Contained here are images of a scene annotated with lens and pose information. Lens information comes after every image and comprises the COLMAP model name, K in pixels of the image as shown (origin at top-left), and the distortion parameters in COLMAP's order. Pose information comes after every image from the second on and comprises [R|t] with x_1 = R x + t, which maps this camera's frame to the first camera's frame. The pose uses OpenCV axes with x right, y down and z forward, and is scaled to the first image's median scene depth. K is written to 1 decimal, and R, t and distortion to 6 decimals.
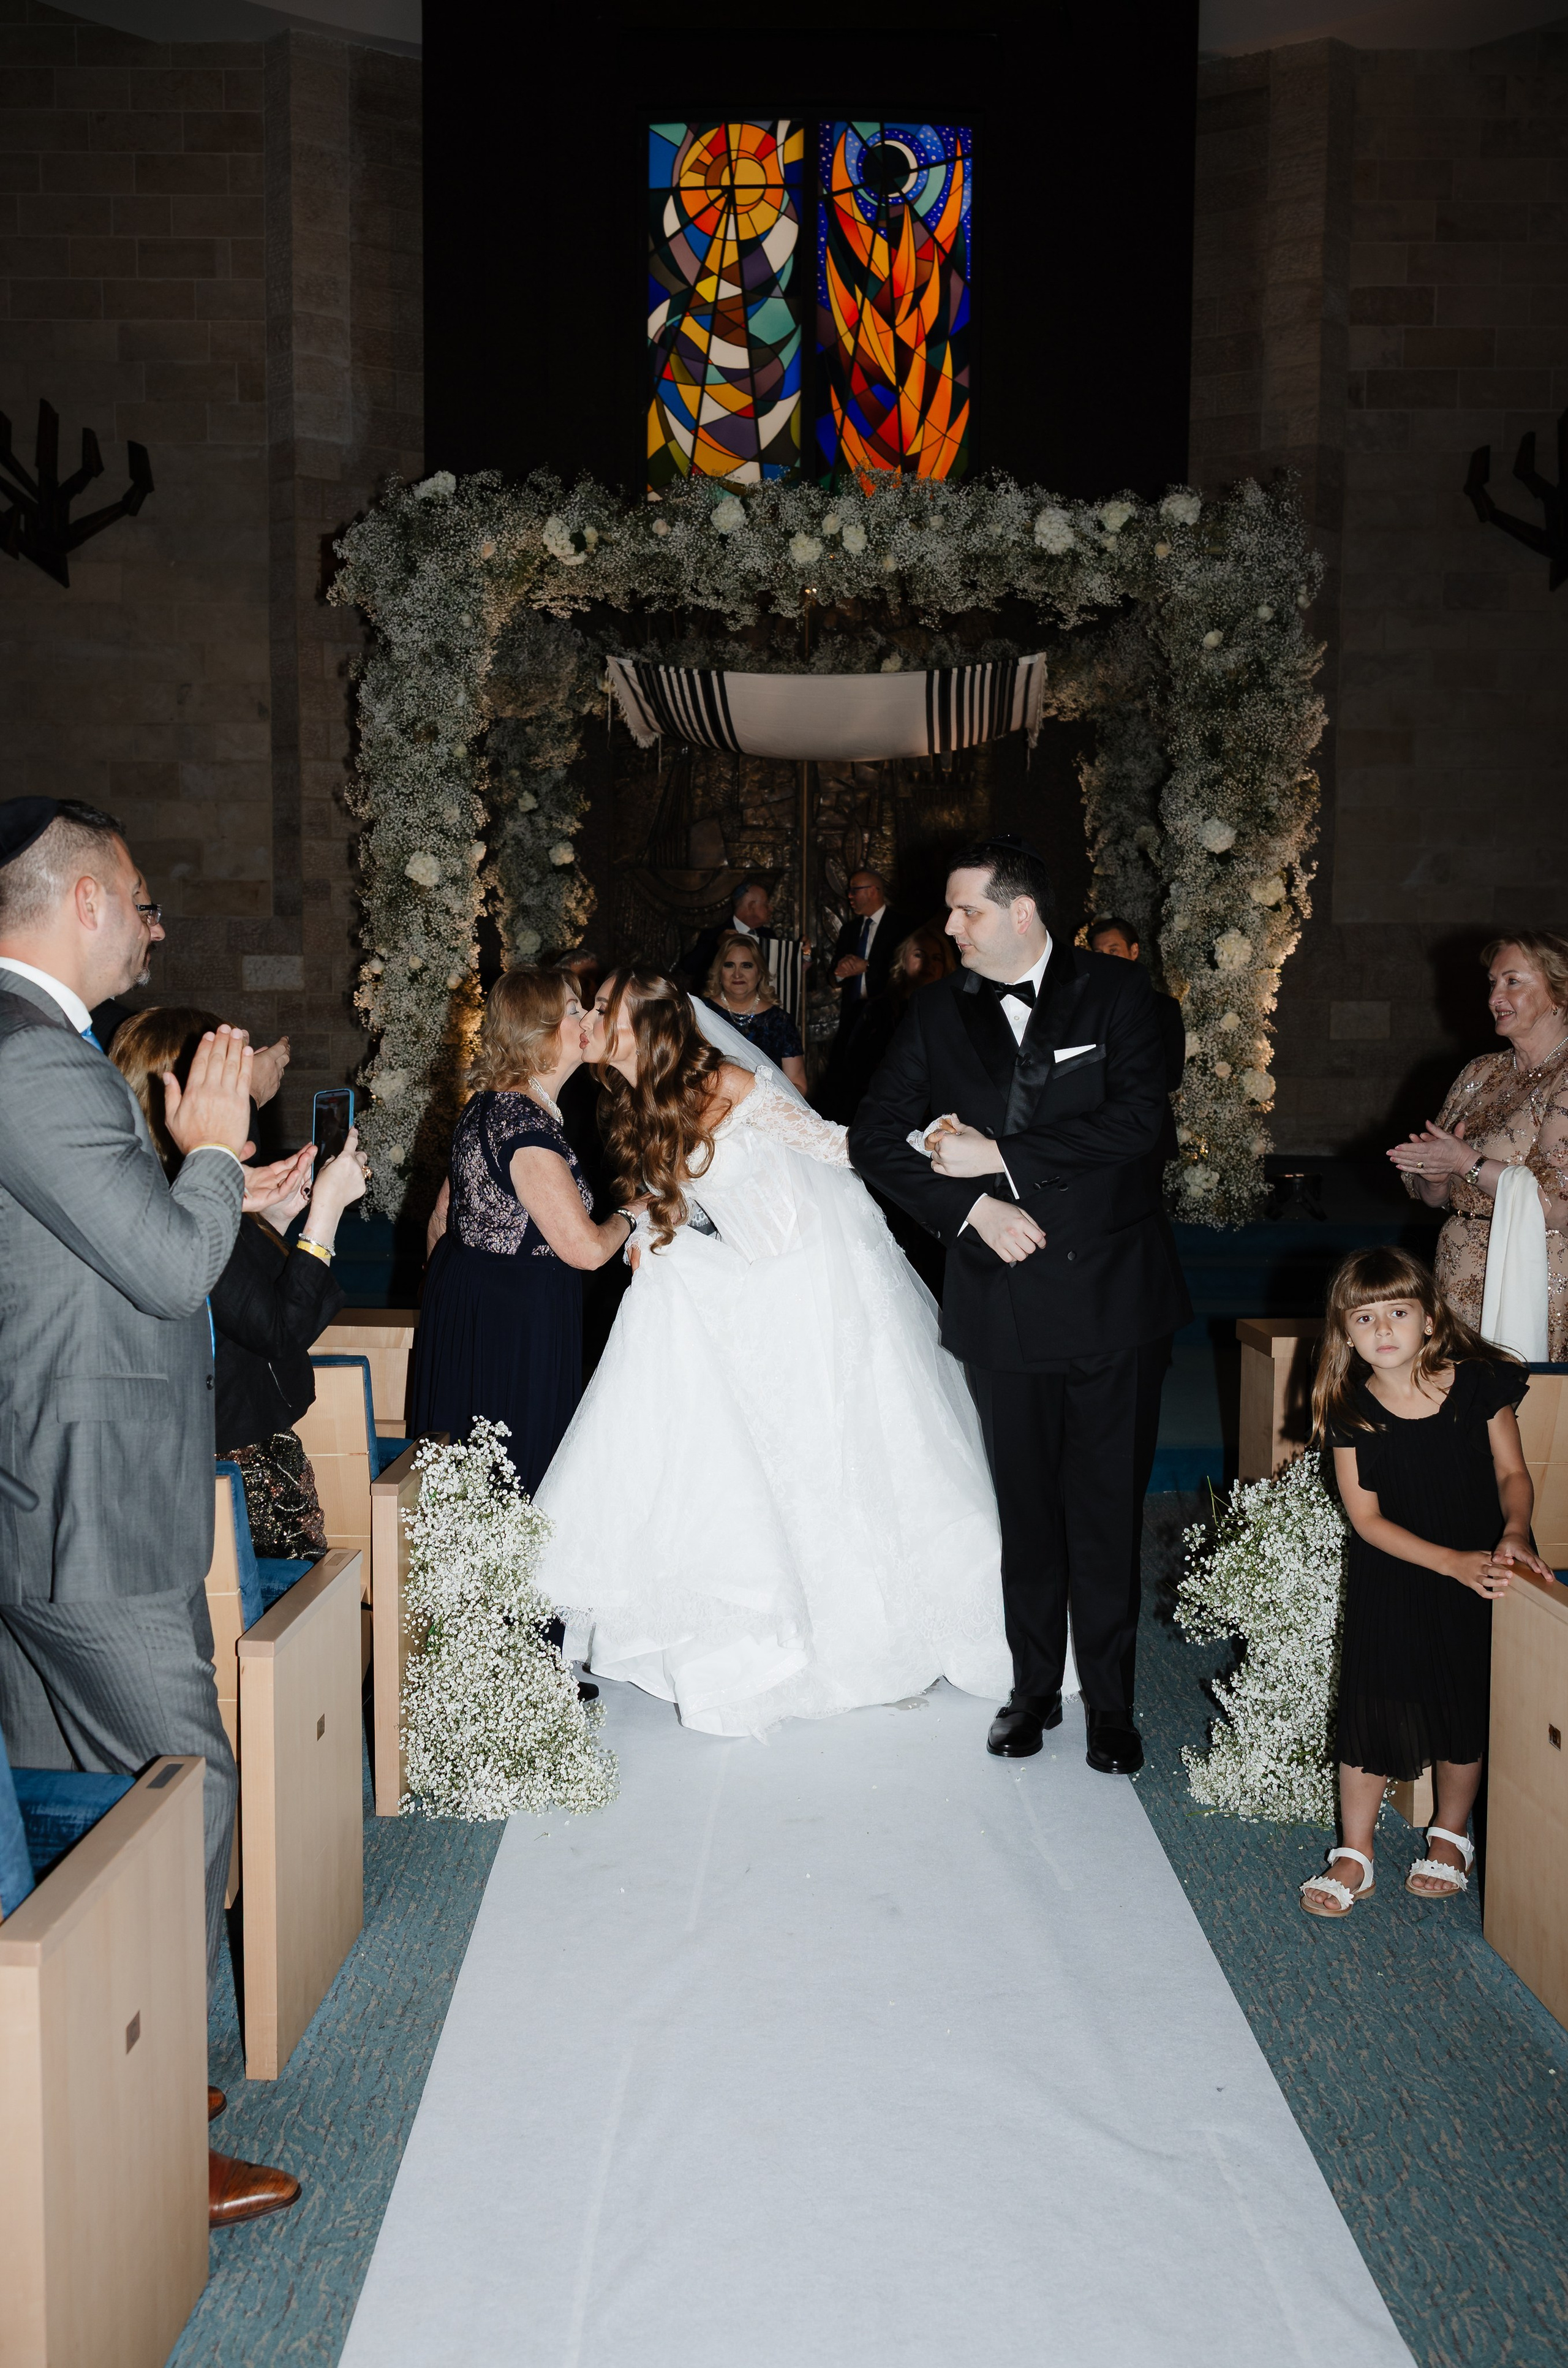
lens RADIAL K [[2036.8, 0, 784.0], [0, 2036.8, 1184.0], [0, 0, 1]] dist [0.015747, 0.001203]
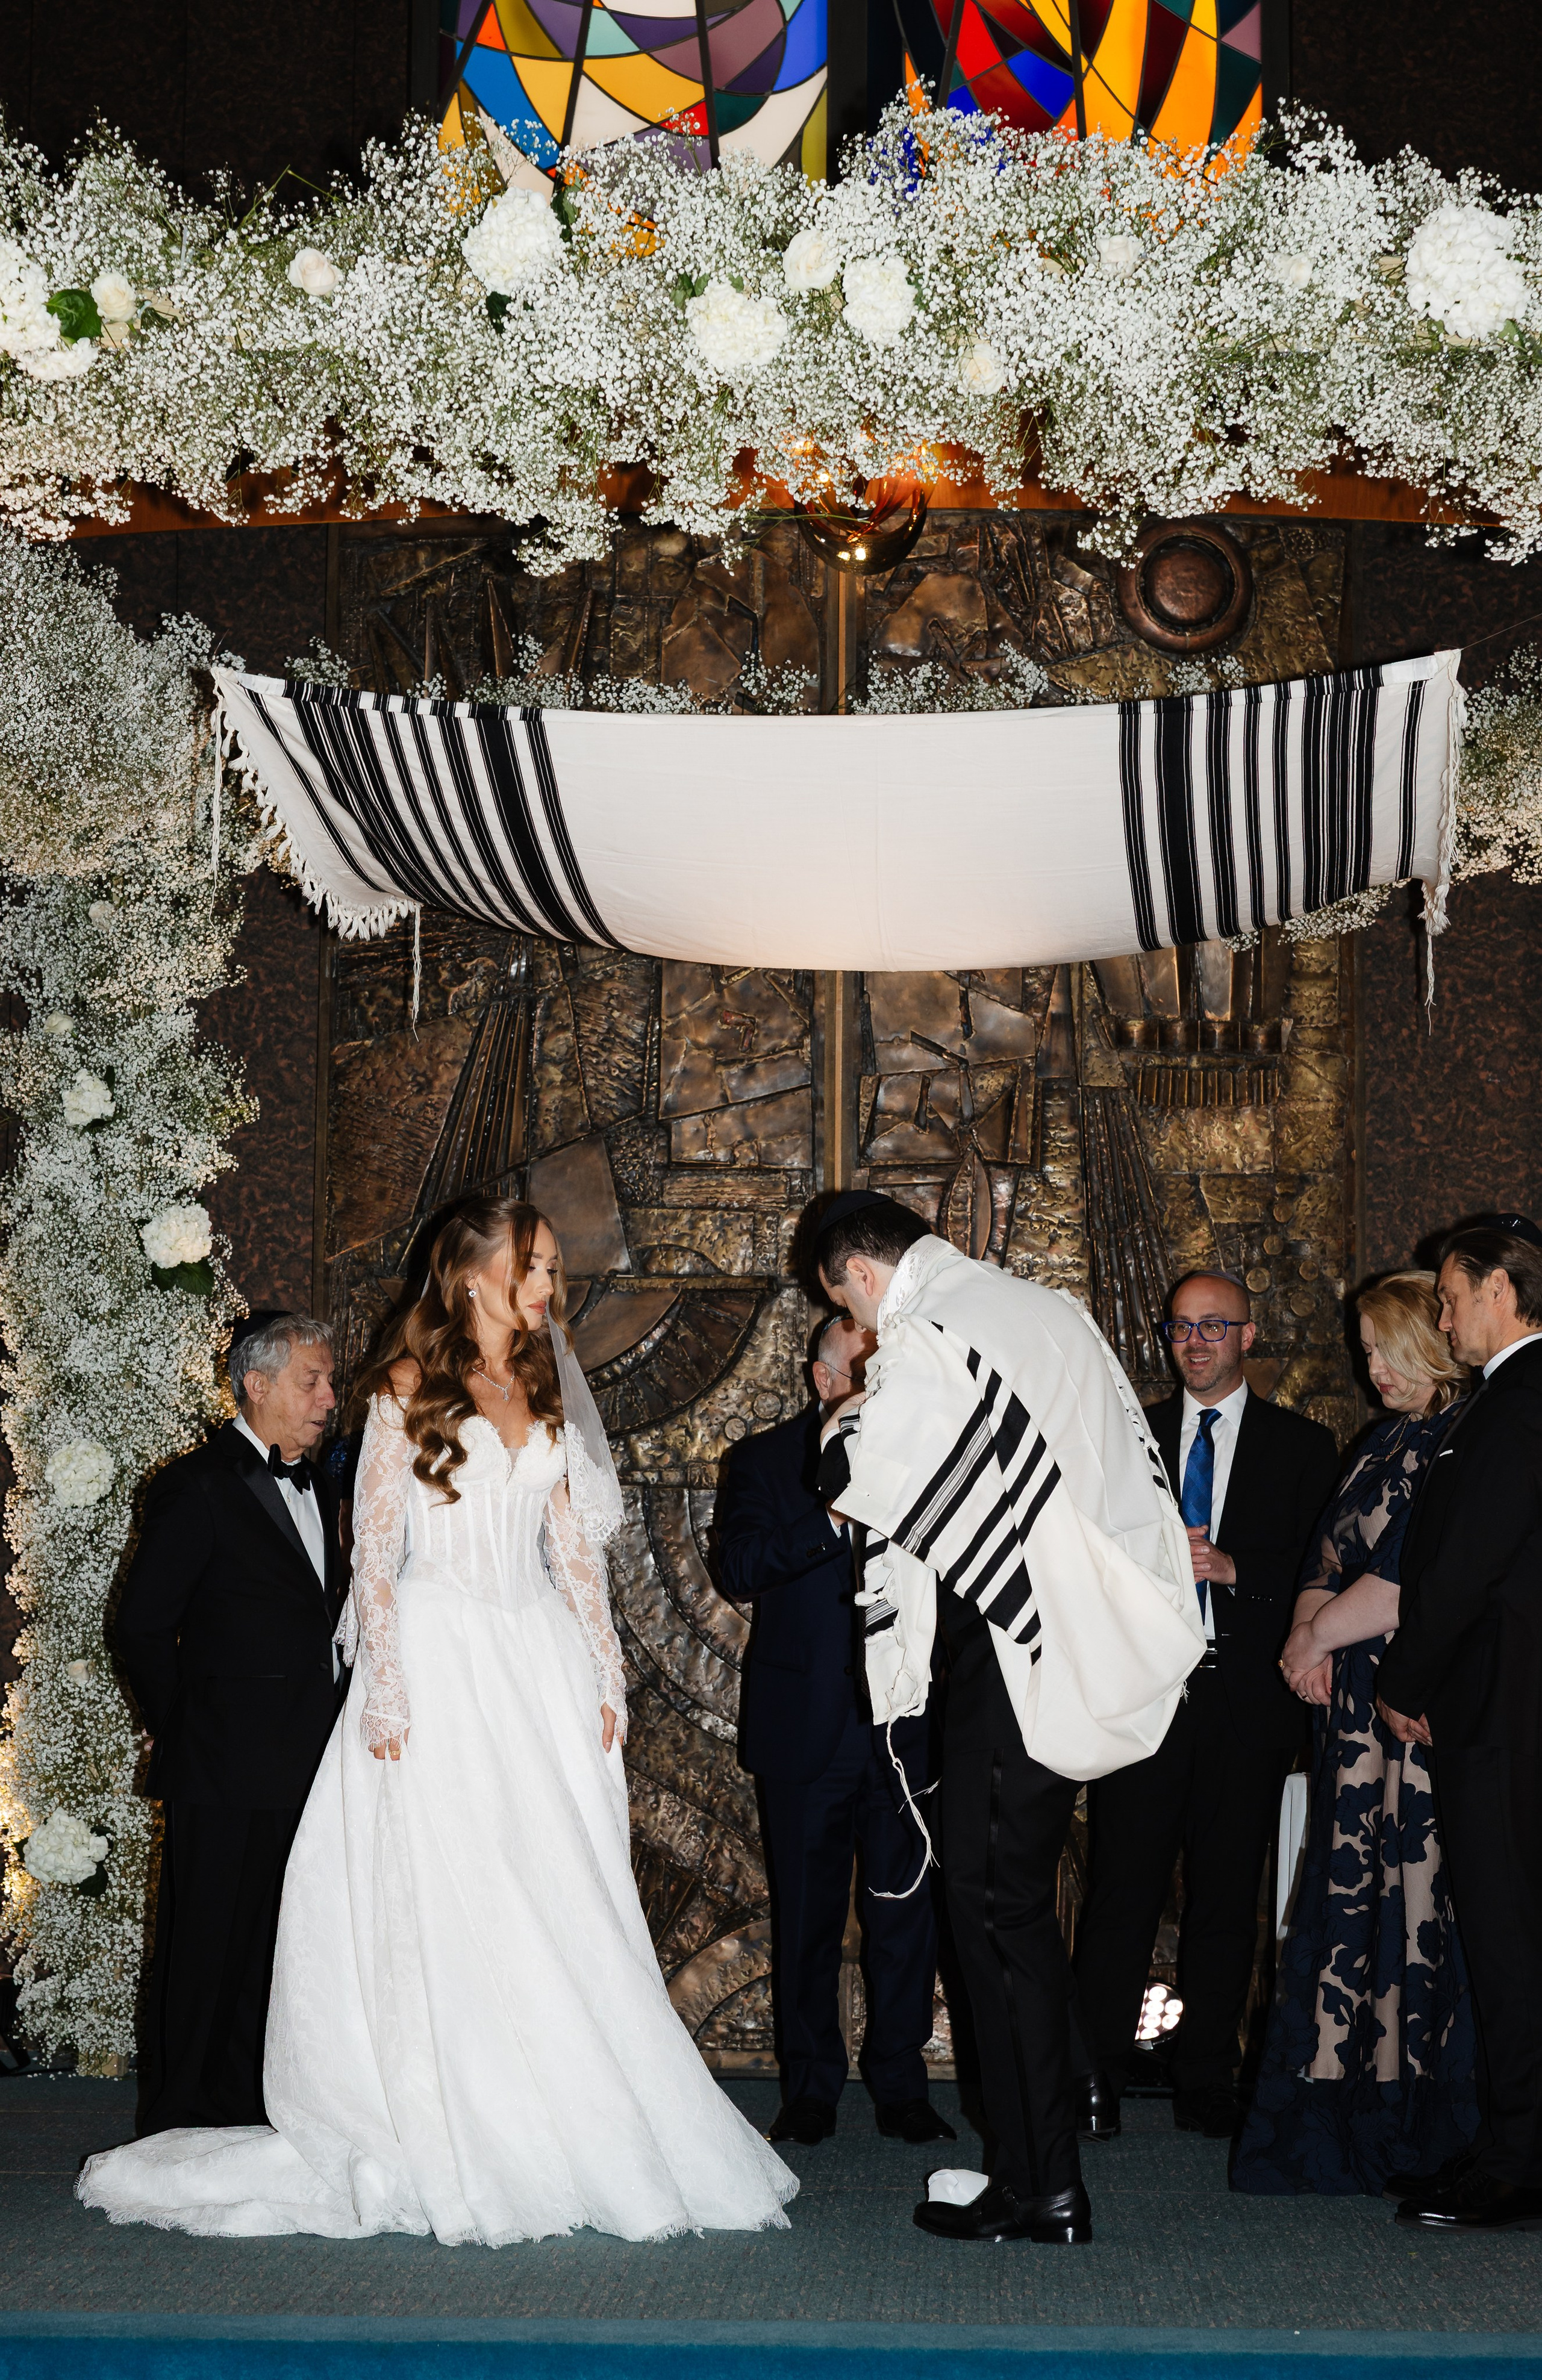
lens RADIAL K [[4466.0, 0, 776.0], [0, 4466.0, 1179.5], [0, 0, 1]] dist [0.018819, -0.164290]
pose [[0.999153, -0.002306, -0.041076, 0.033728], [-0.005262, 0.983065, -0.183180, -0.023929], [0.040803, 0.183241, 0.982221, 0.205232]]
